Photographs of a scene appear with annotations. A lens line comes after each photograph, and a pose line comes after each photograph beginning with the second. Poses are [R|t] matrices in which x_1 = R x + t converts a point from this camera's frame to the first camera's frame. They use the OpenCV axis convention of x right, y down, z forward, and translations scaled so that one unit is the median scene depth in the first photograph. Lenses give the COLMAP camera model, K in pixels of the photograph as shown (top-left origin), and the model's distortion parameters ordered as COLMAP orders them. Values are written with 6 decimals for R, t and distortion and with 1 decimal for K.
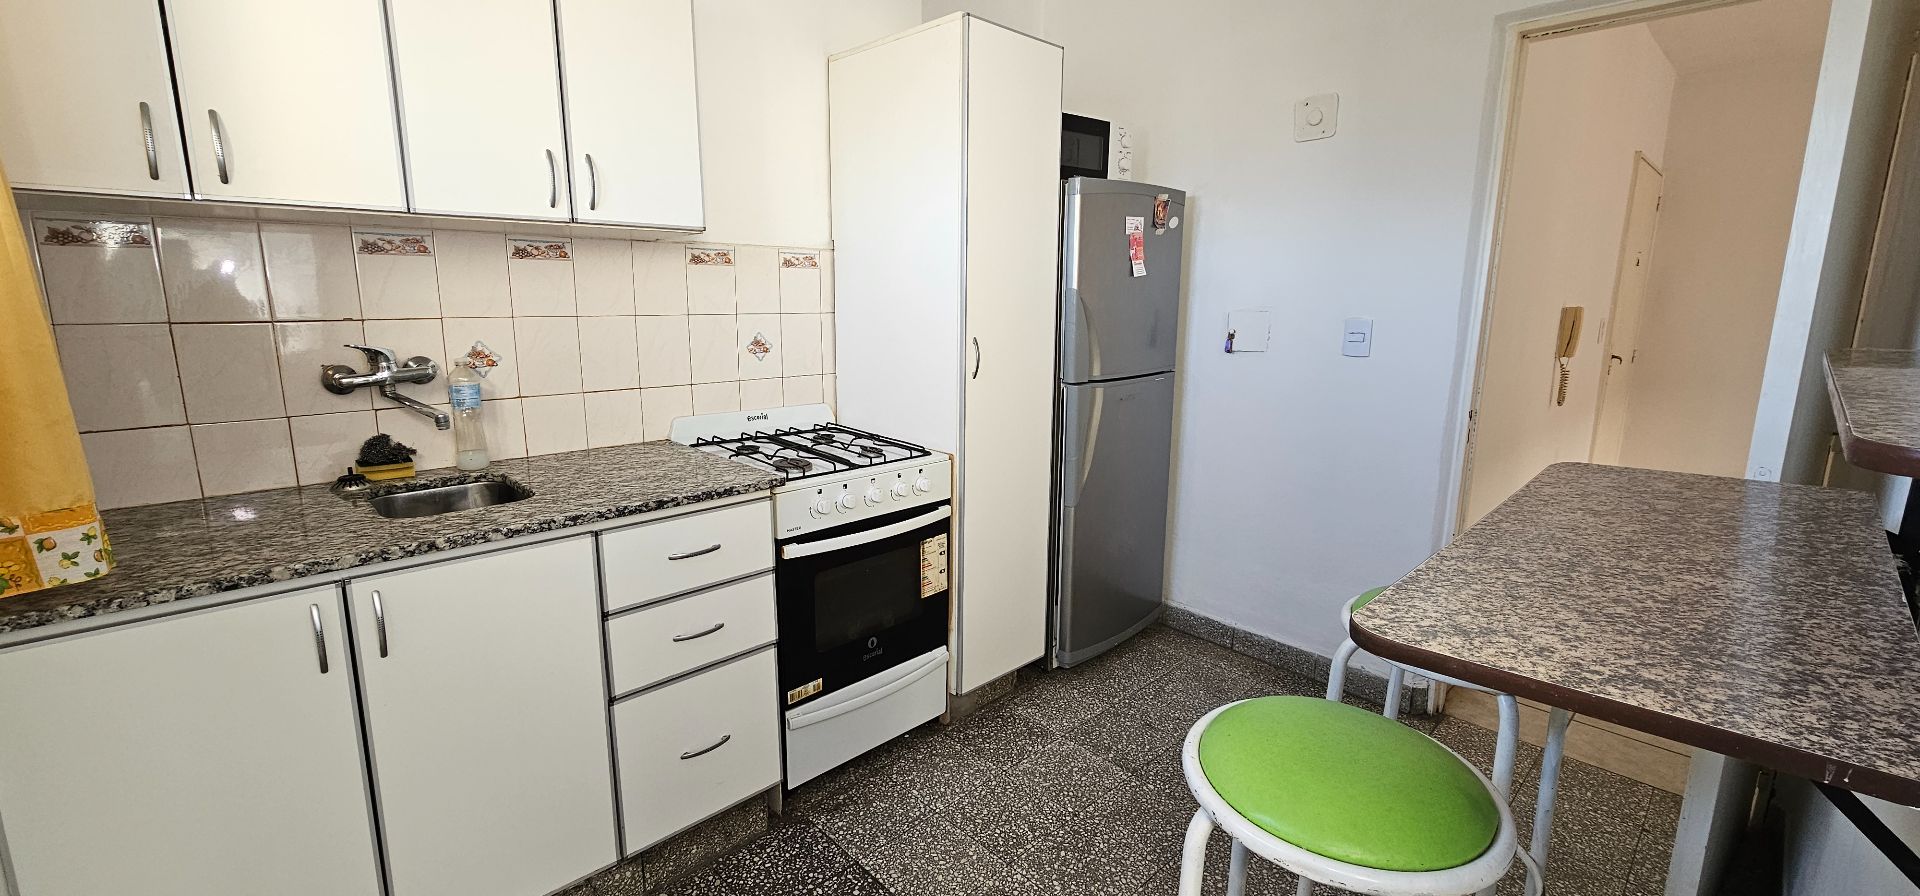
lens RADIAL K [[785.5, 0, 959.3], [0, 785.5, 446.1], [0, 0, 1]] dist [-0.001426, -0.000454]
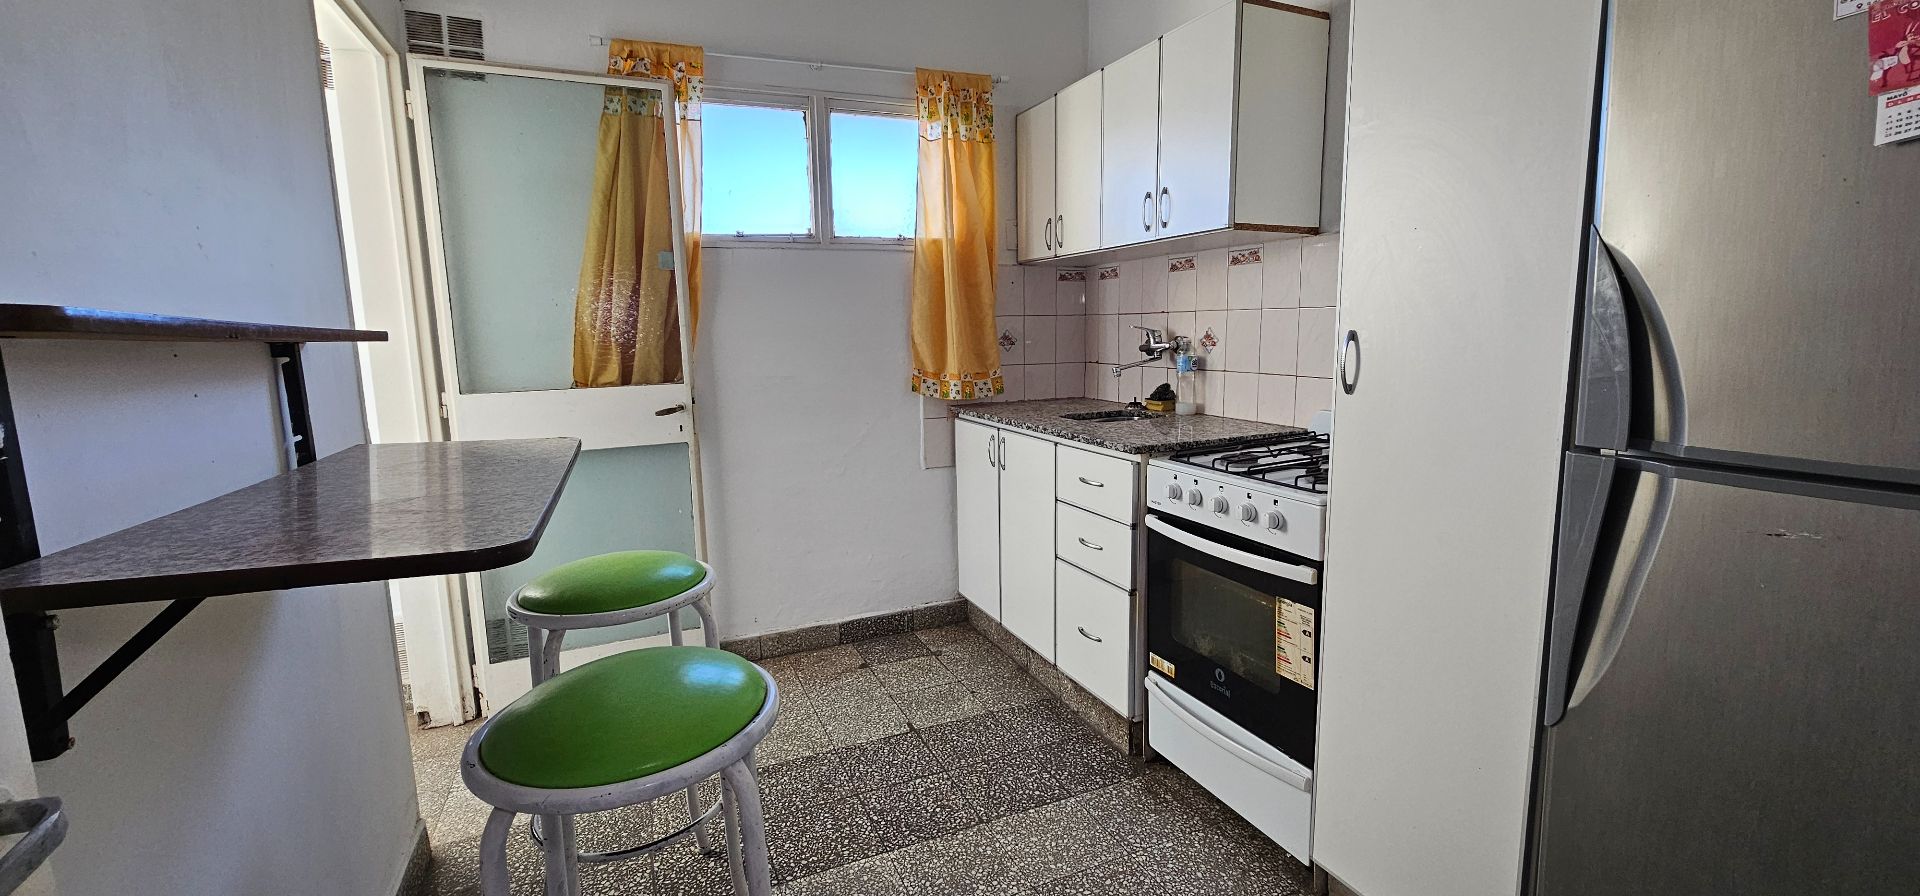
lens RADIAL K [[785.5, 0, 961.4], [0, 785.5, 441.9], [0, 0, 1]] dist [-0.001426, -0.000454]
pose [[-0.355723, 0.135460, -0.924722, 0.828872], [-0.162530, 0.965397, 0.203941, -0.143057], [0.920350, 0.222842, -0.321398, 1.037263]]
